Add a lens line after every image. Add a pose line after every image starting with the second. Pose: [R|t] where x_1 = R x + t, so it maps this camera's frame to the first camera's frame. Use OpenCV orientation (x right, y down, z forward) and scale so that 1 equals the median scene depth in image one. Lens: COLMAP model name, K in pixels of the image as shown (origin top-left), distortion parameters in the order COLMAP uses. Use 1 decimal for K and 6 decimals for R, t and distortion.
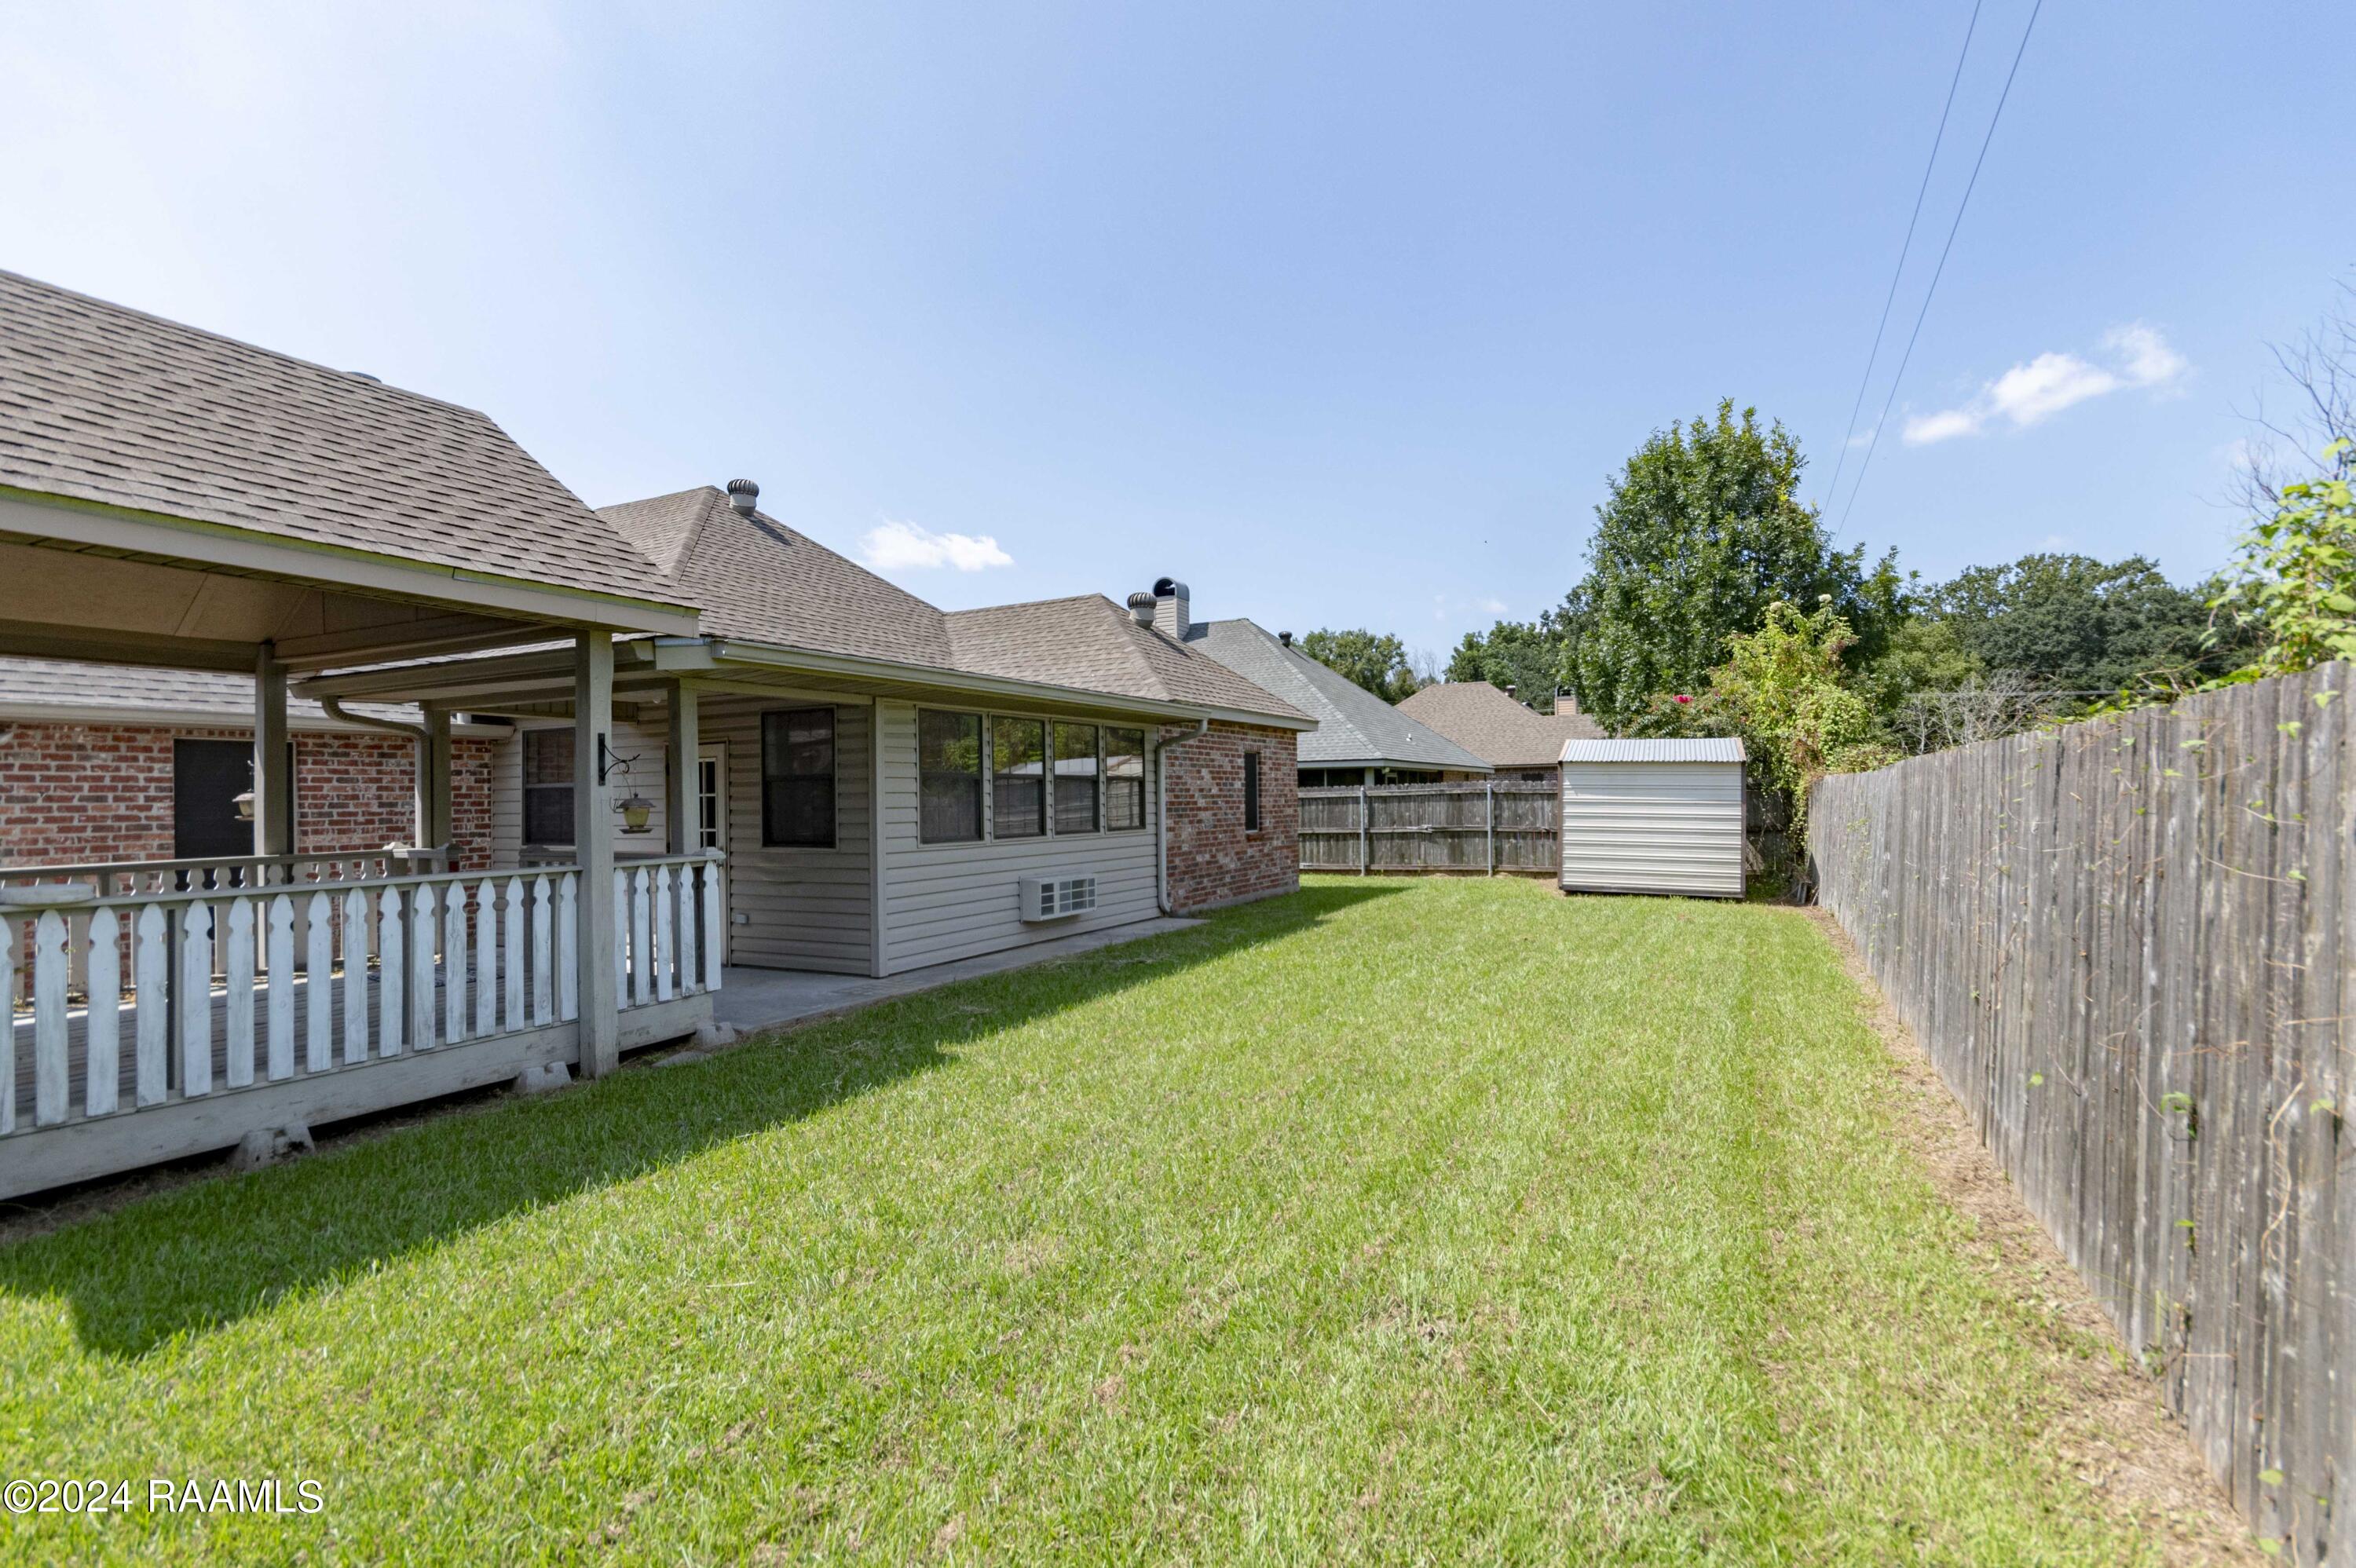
lens RADIAL K [[1058.3, 0, 1187.9], [0, 1058.3, 785.9], [0, 0, 1]] dist [0.002879, 0.000405]
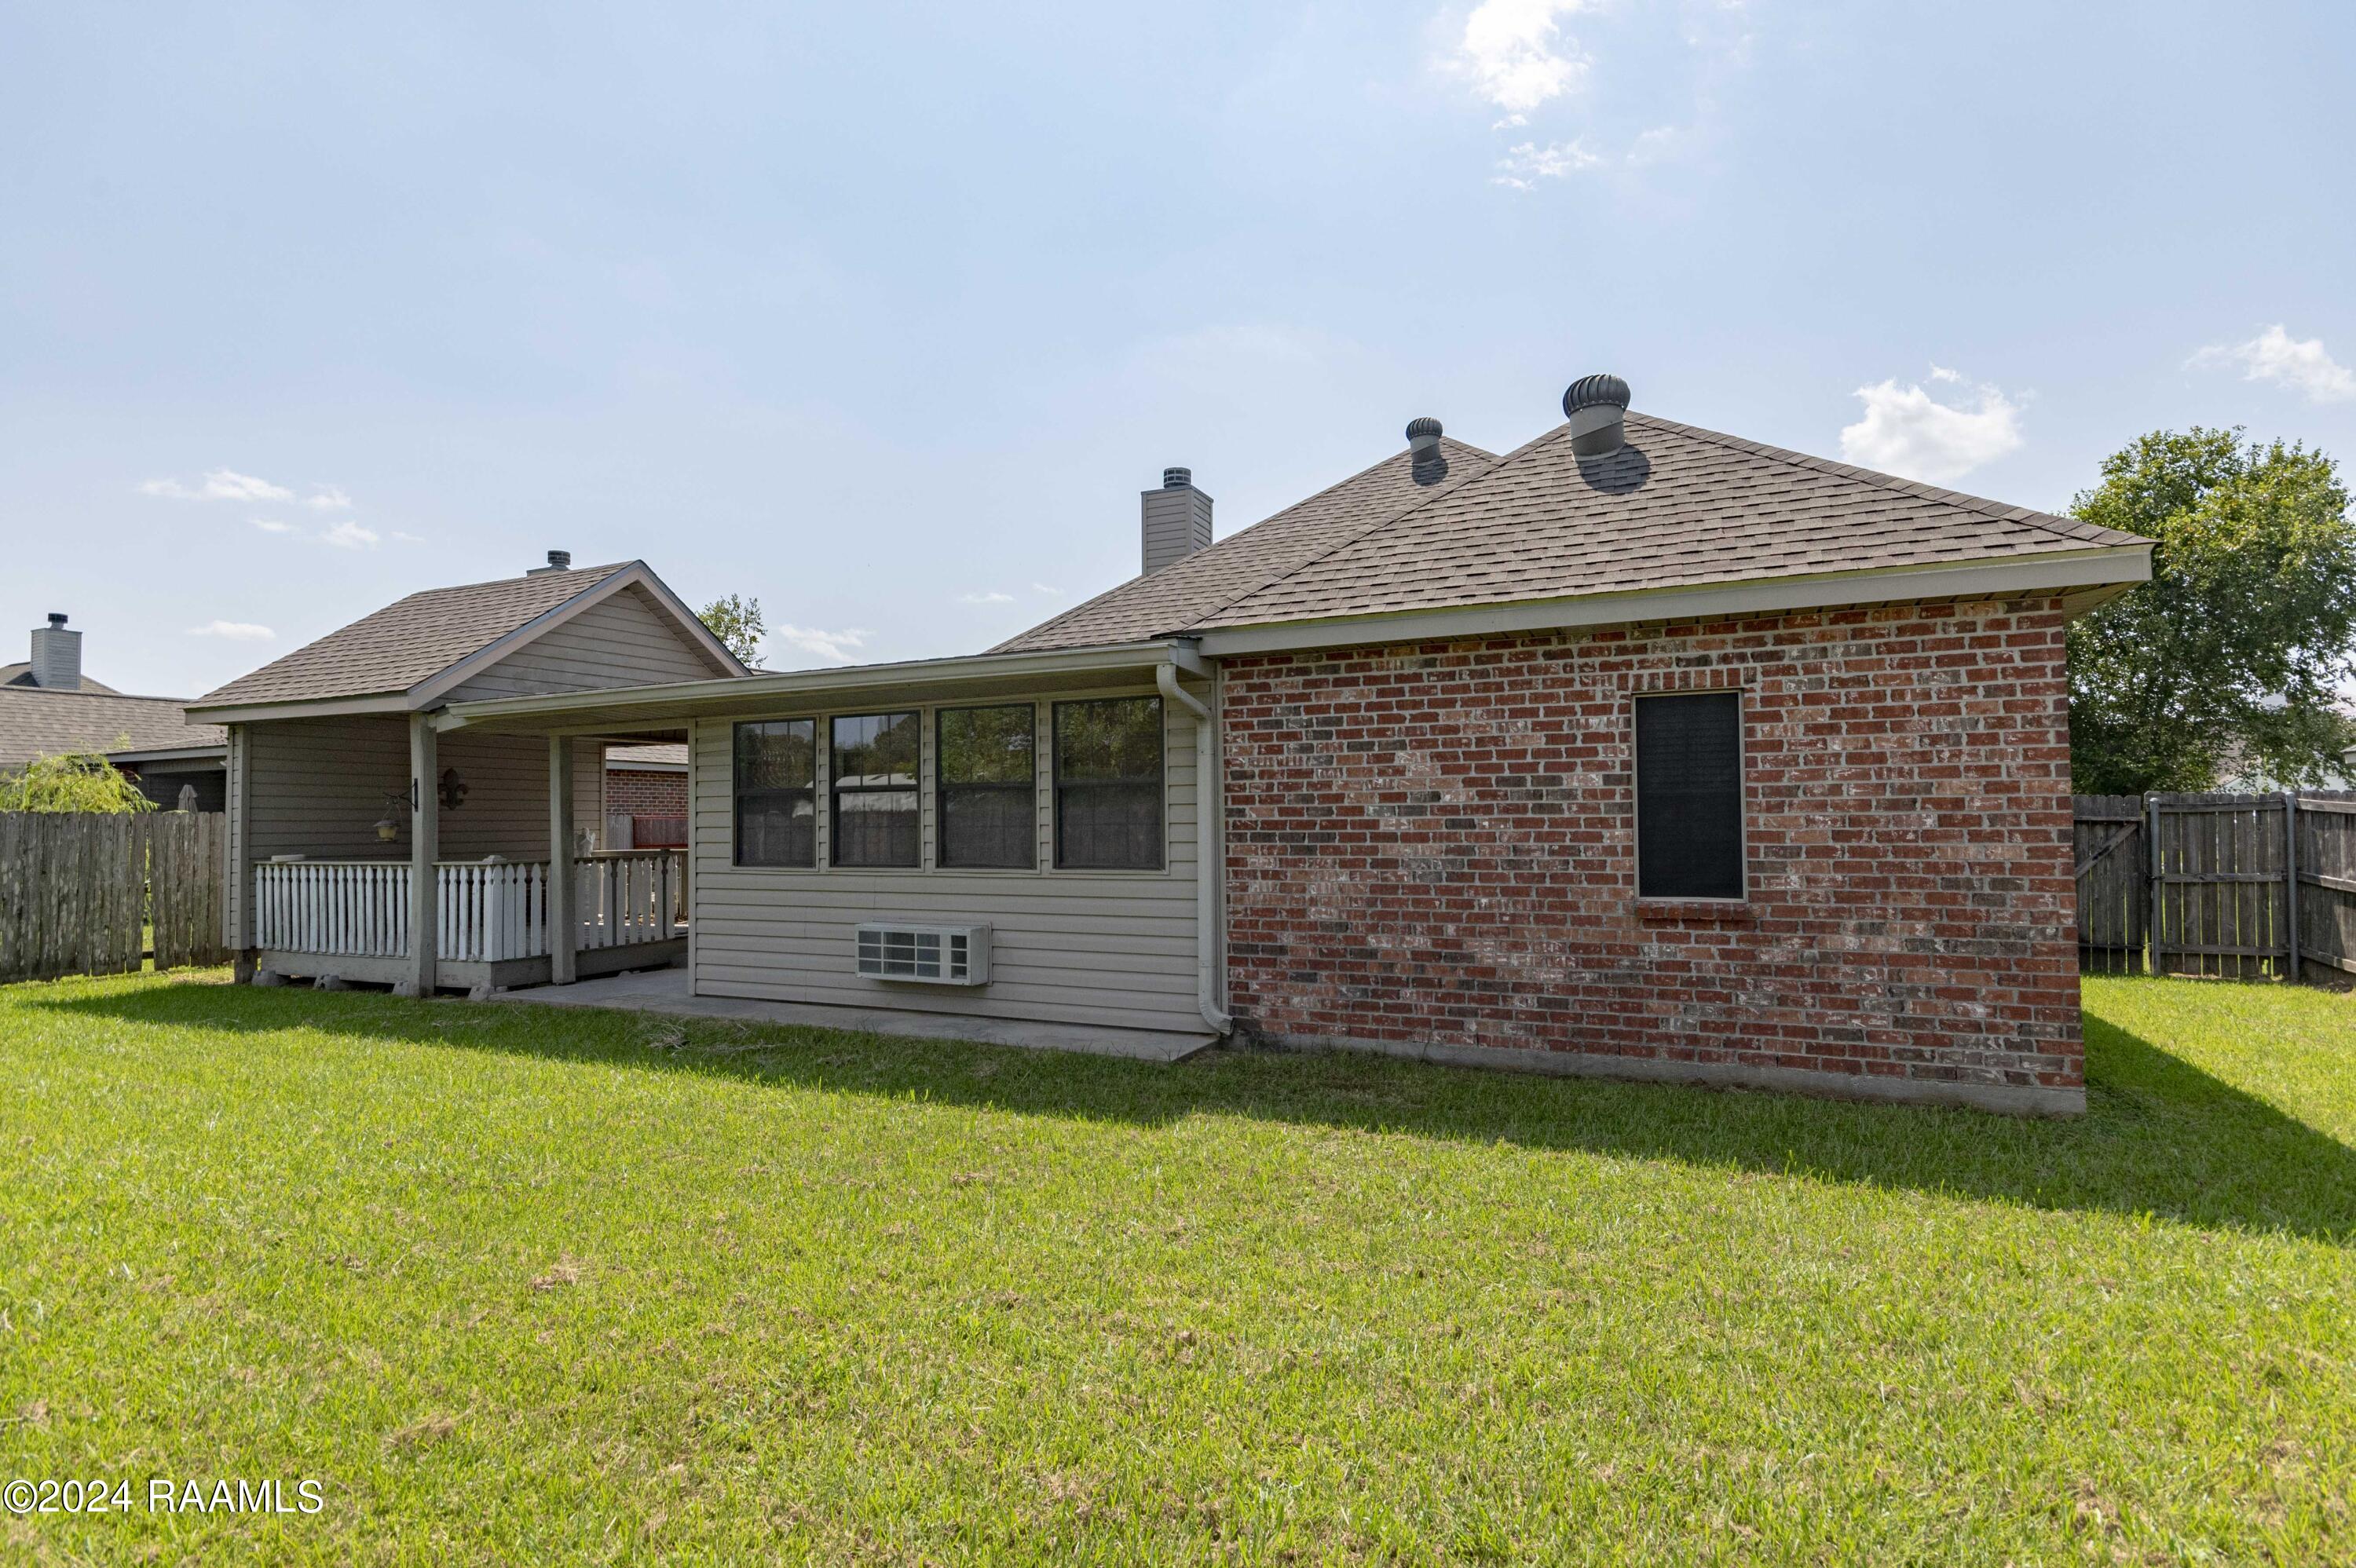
lens RADIAL K [[1097.9, 0, 1178.0], [0, 1097.9, 784.0], [0, 0, 1]] dist [0.000604, -0.000180]
pose [[0.064607, -0.016289, -0.997778, 0.622914], [0.022007, 0.999647, -0.014894, 0.004270], [0.997668, -0.020996, 0.064942, 1.104233]]
